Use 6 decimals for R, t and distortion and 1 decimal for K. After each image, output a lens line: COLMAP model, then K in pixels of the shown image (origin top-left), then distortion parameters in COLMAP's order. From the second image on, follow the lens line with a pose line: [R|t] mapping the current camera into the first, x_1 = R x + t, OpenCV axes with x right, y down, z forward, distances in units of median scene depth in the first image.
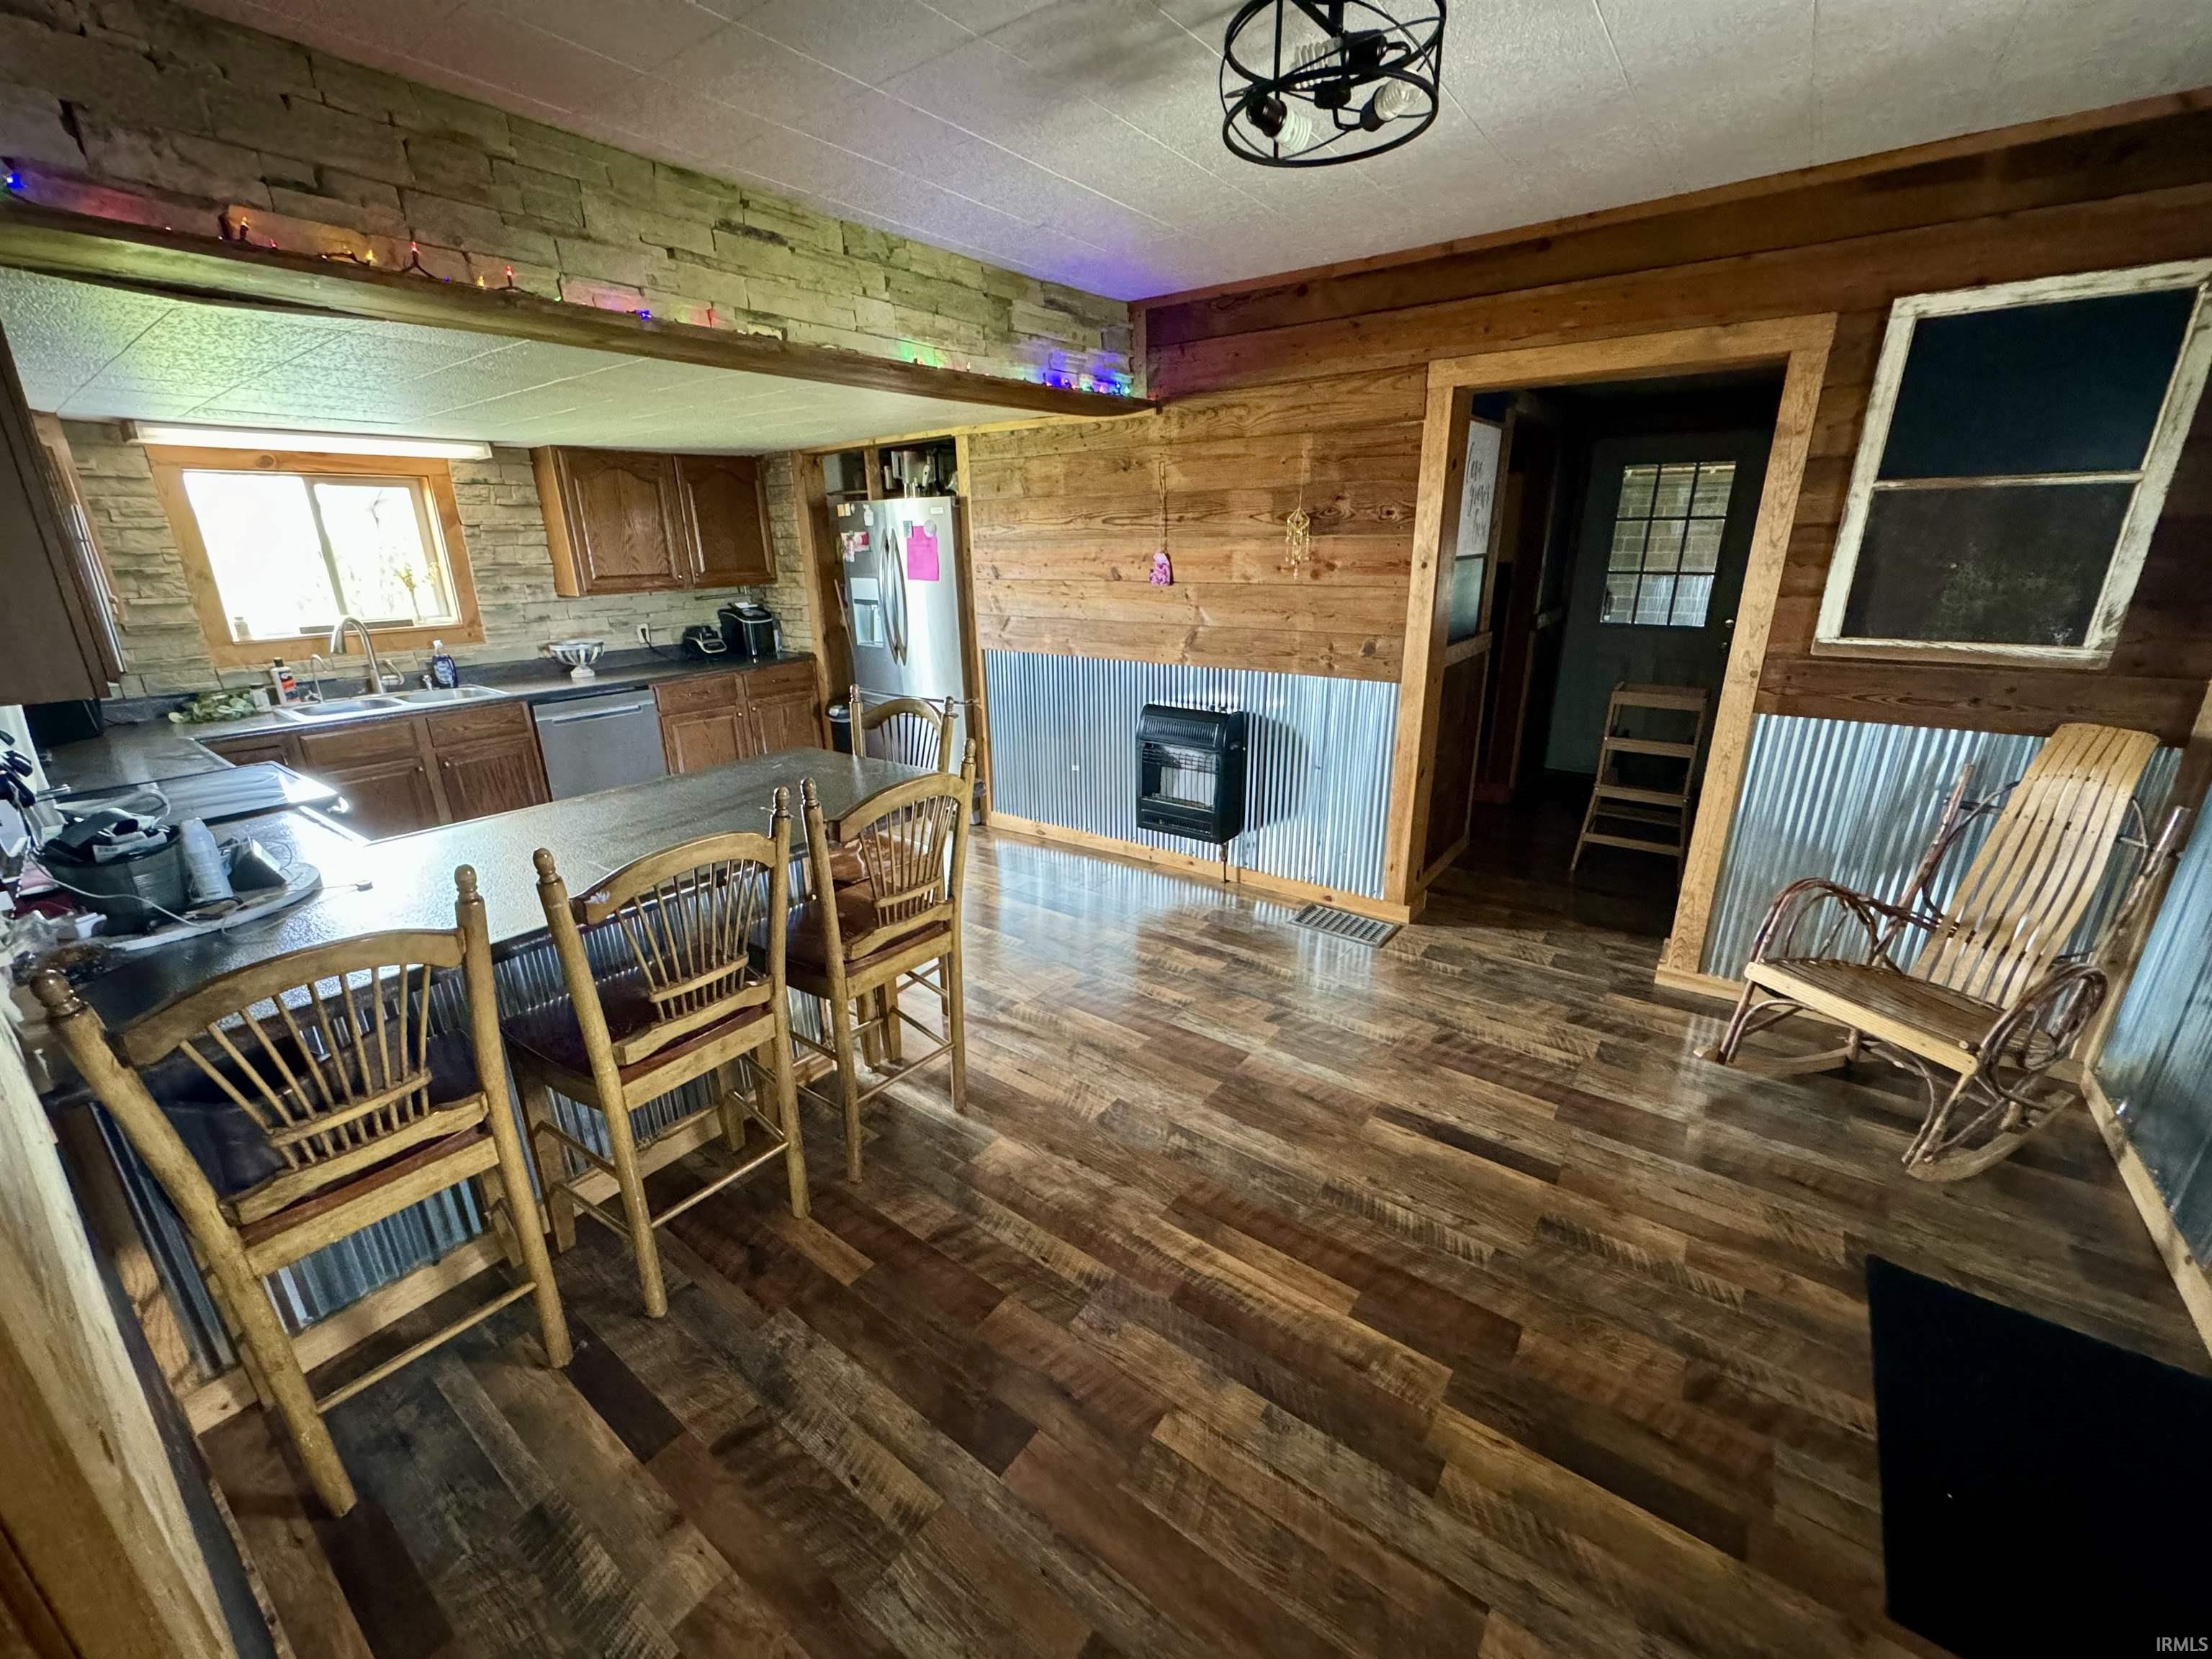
lens RADIAL K [[881.9, 0, 1106.0], [0, 881.9, 829.5], [0, 0, 1]] dist [-0.004720, 0.000394]
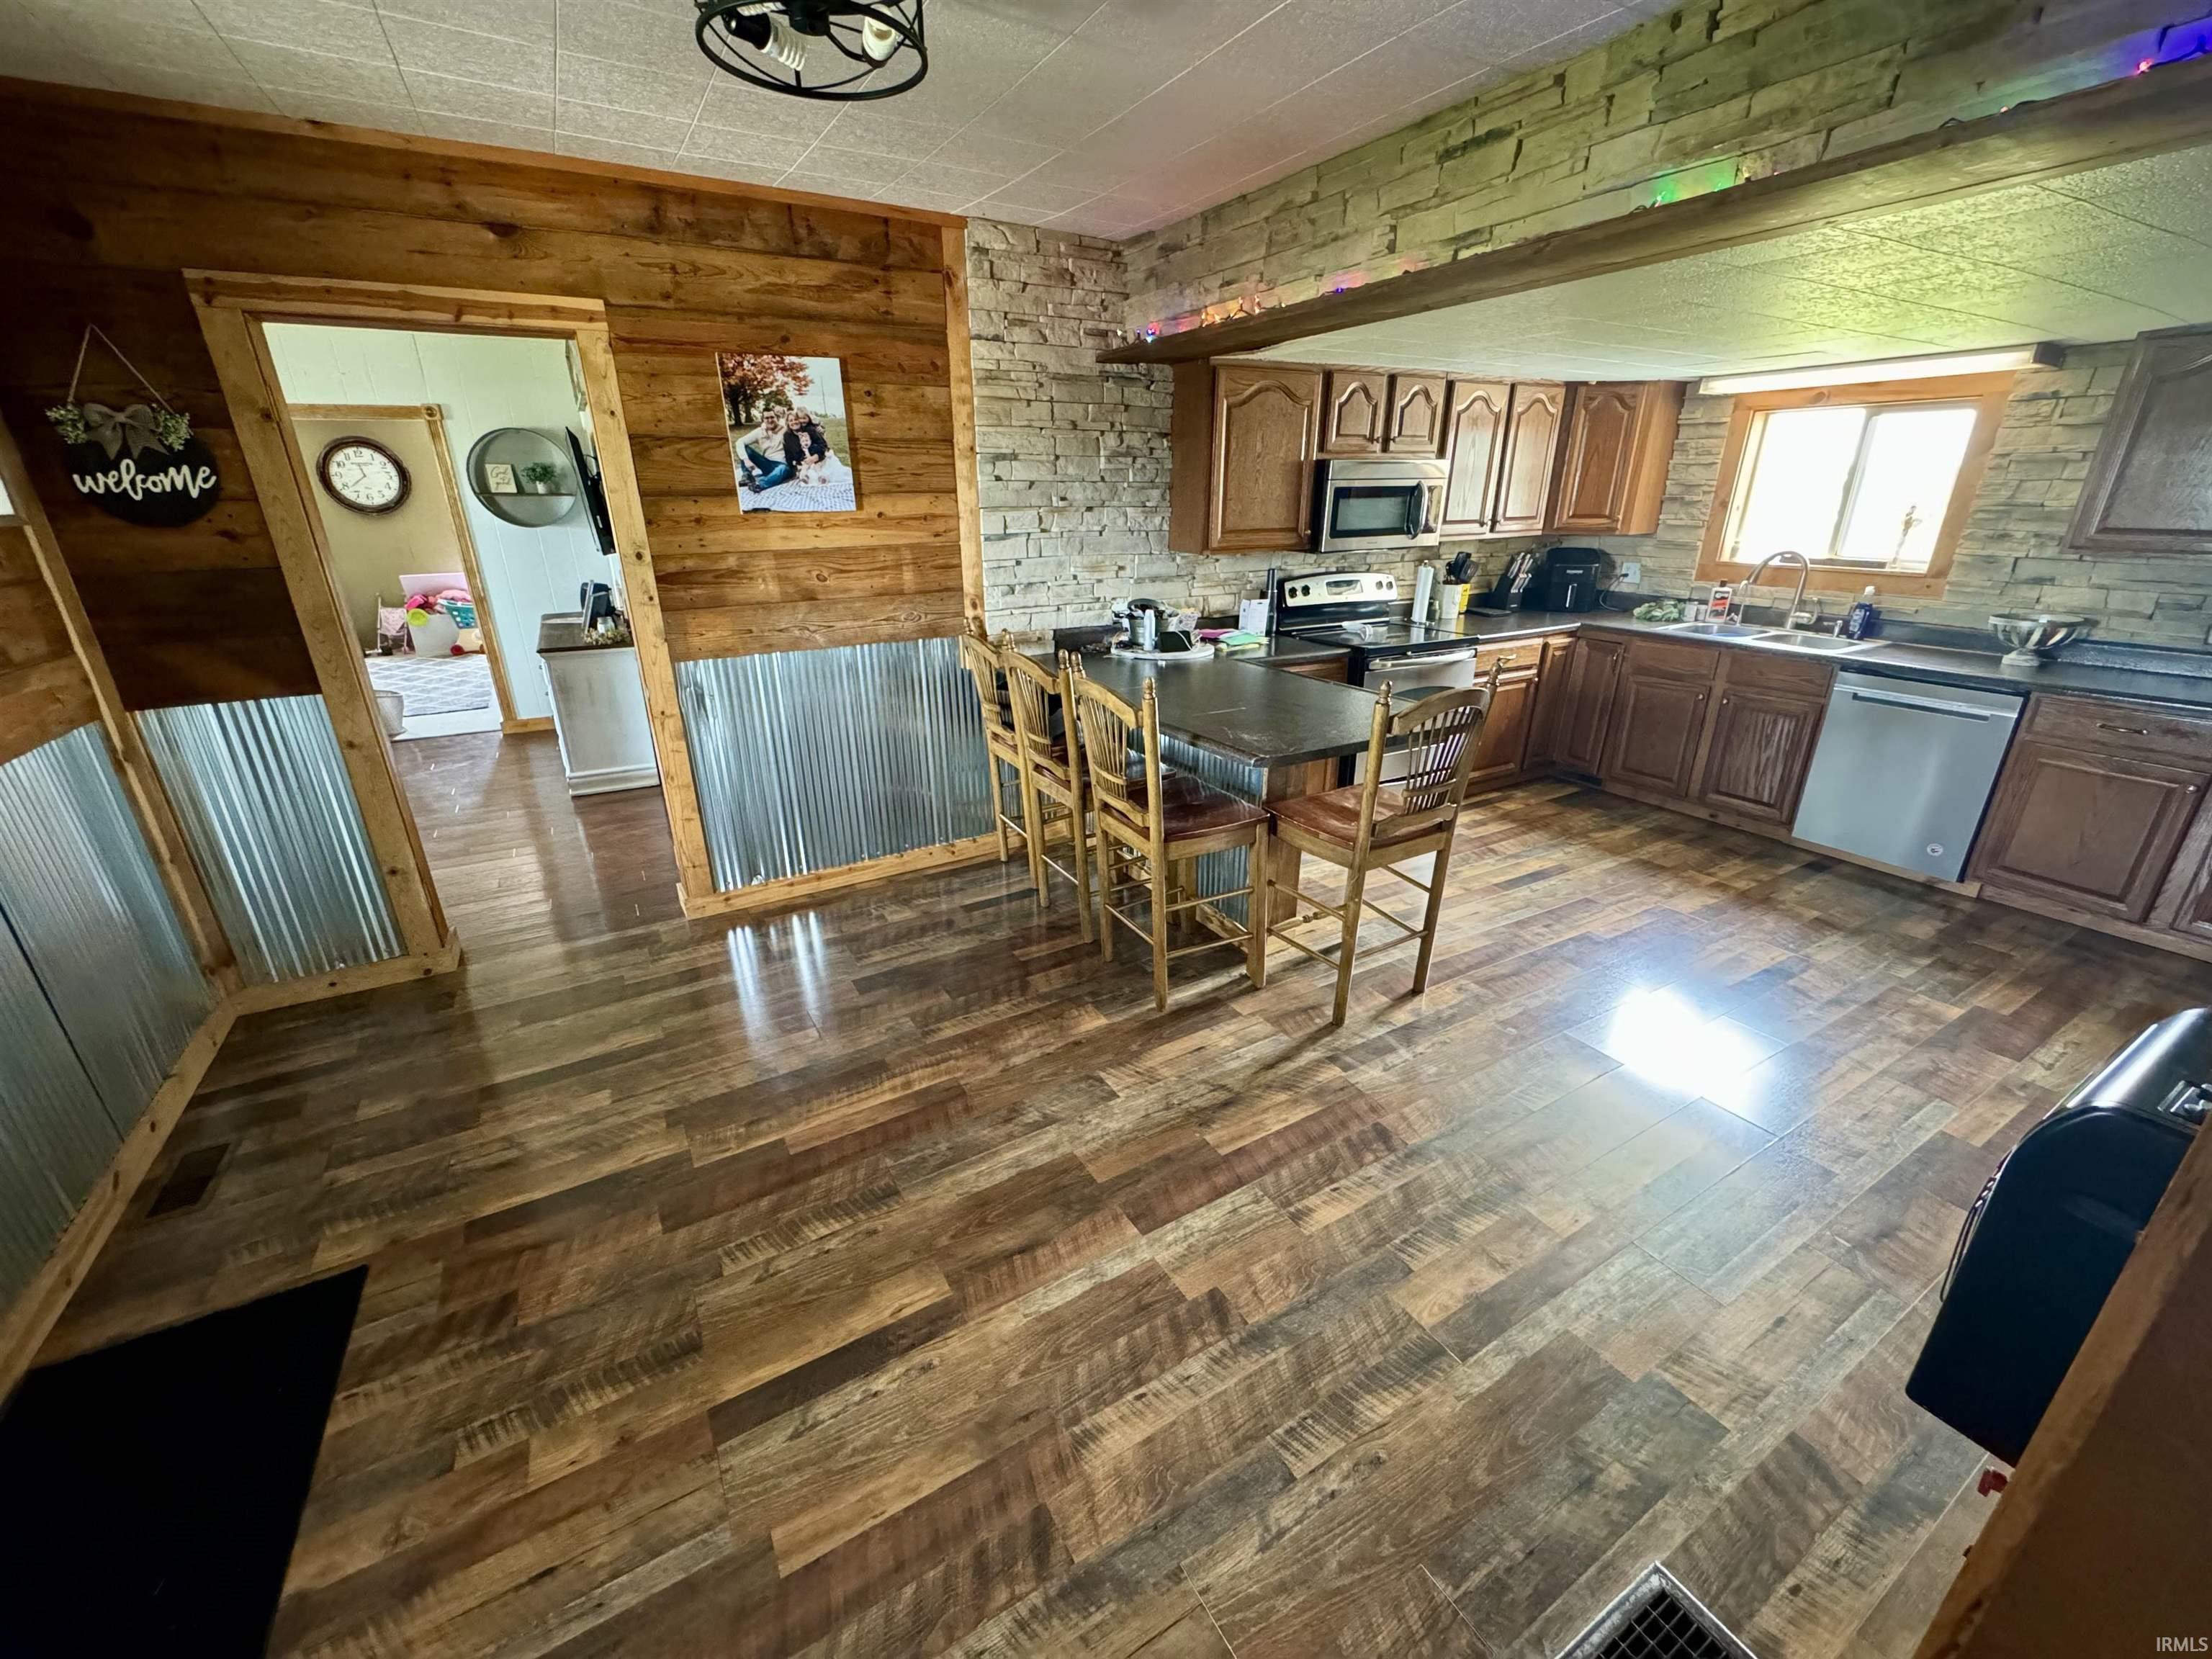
lens RADIAL K [[881.9, 0, 1106.0], [0, 881.9, 829.5], [0, 0, 1]] dist [-0.004720, 0.000394]
pose [[-0.396852, 0.348055, -0.849333, 0.731369], [-0.274066, 0.838175, 0.471541, -0.380626], [0.876012, 0.419905, -0.237241, 1.107389]]
